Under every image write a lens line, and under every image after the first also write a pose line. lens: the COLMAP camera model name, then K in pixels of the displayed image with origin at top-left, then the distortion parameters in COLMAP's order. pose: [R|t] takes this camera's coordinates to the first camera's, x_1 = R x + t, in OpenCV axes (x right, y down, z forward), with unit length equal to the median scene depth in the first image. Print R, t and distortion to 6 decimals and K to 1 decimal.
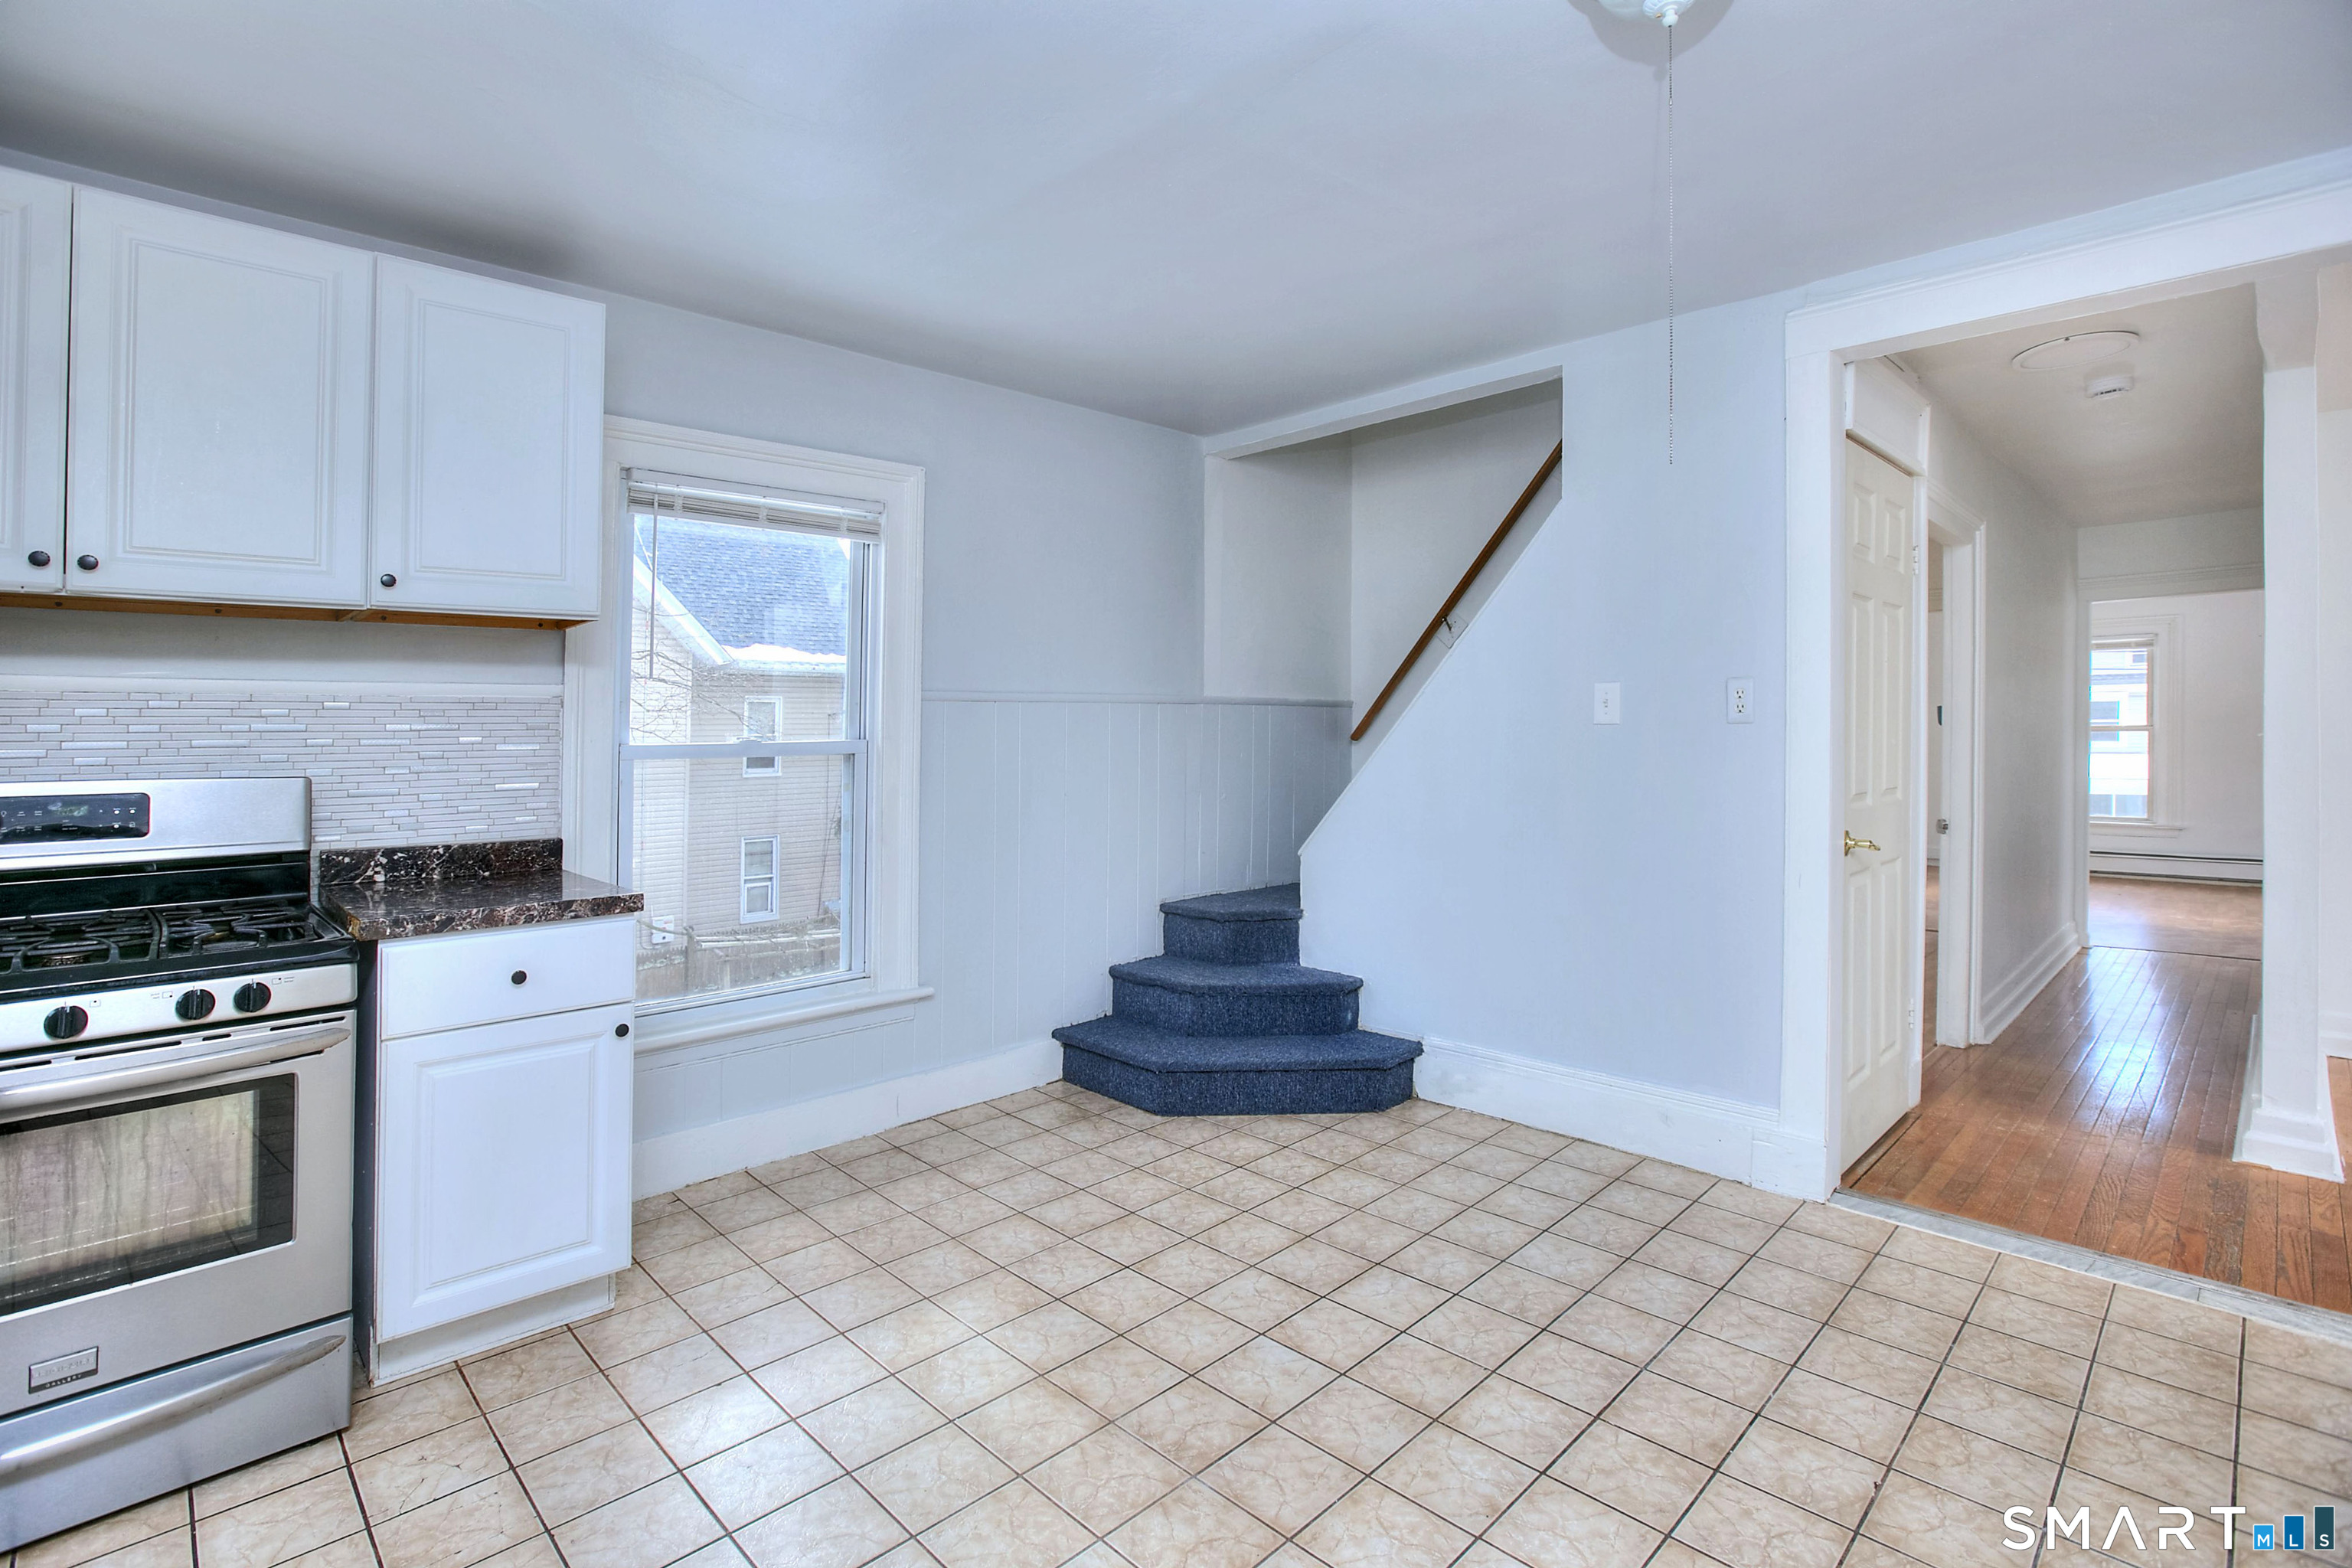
lens RADIAL K [[1082.2, 0, 1073.6], [0, 1082.2, 731.0], [0, 0, 1]] dist [-0.000264, -0.000020]
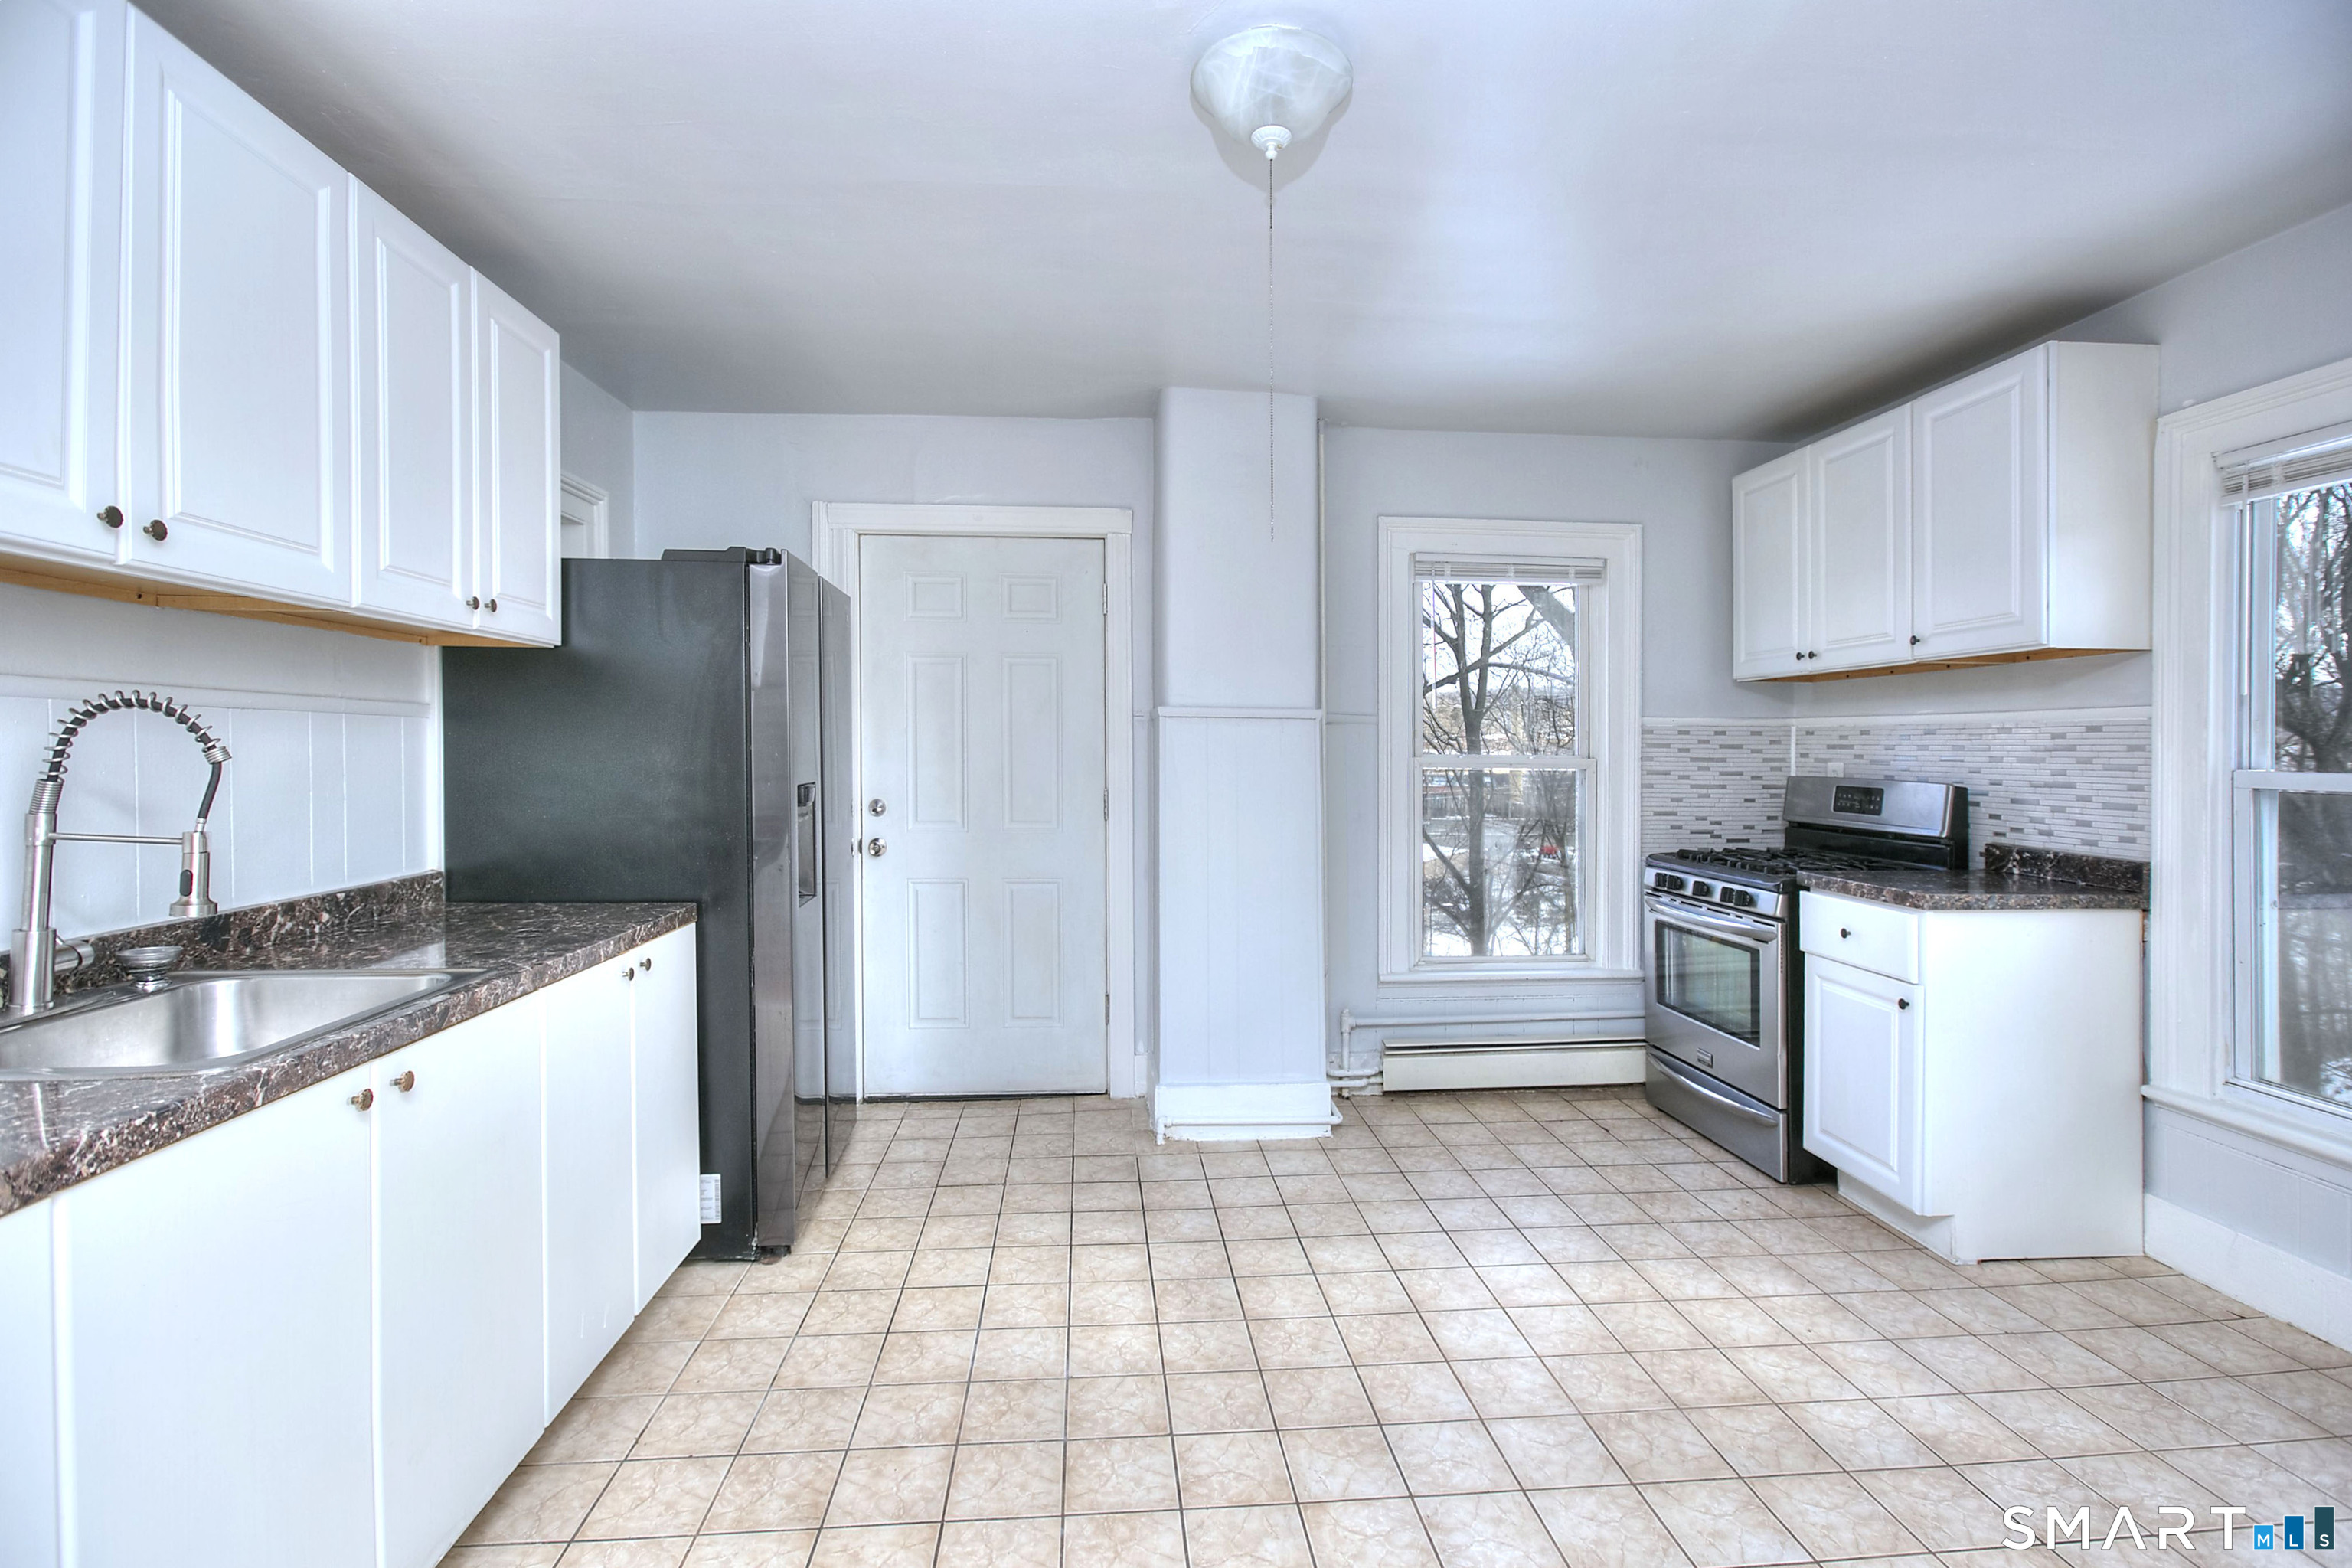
lens RADIAL K [[1333.0, 0, 1214.4], [0, 1333.0, 742.4], [0, 0, 1]] dist [0.003840, 0.002661]
pose [[-0.587661, 0.002042, -0.809105, 1.262267], [-0.001784, 0.999991, 0.003819, -0.016040], [0.809105, 0.003688, -0.587652, 1.299446]]
